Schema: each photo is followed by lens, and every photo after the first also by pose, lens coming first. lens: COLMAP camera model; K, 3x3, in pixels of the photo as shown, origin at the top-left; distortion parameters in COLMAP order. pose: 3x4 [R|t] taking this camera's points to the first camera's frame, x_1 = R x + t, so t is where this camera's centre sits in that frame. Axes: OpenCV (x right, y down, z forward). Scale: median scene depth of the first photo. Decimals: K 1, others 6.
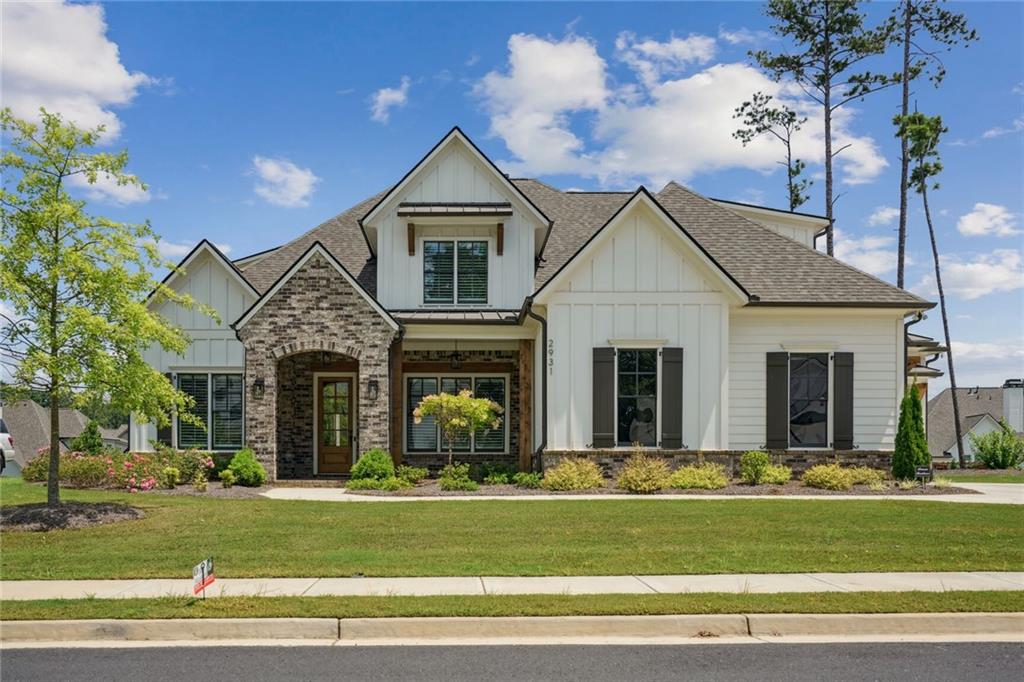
lens RADIAL K [[866.9, 0, 512.0], [0, 866.9, 391.9], [0, 0, 1]] dist [0.001426, 0.001146]
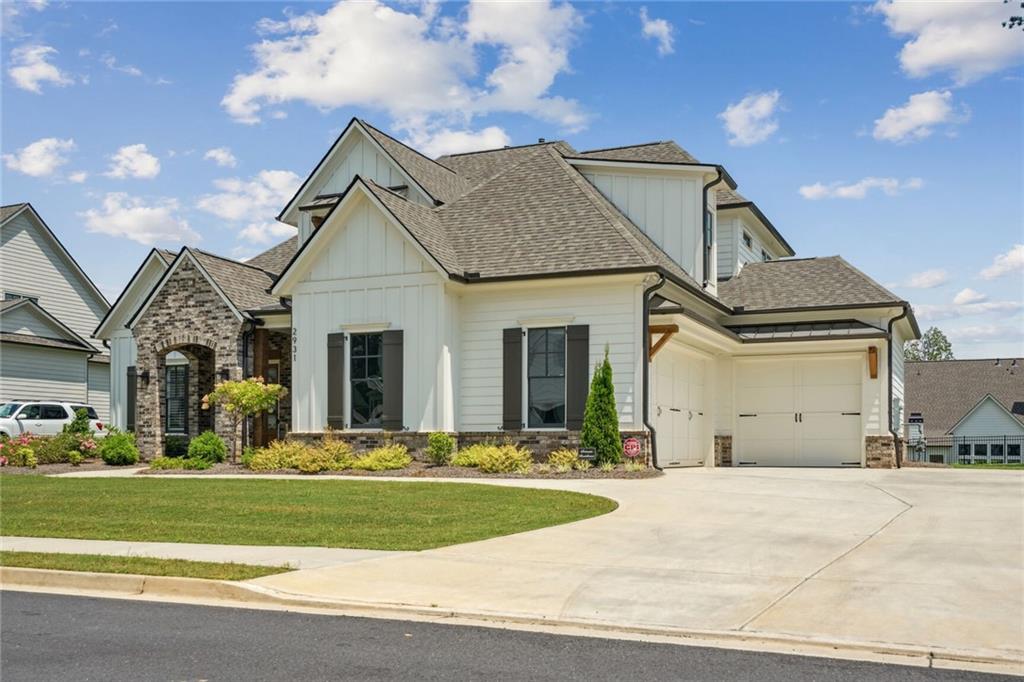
lens RADIAL K [[994.9, 0, 512.0], [0, 994.9, 341.0], [0, 0, 1]] dist [0.003154, -0.001437]
pose [[0.912016, -0.042837, -0.407911, 0.684637], [0.034059, 0.999006, -0.028761, -0.000350], [0.408737, 0.012338, 0.912569, -0.000120]]
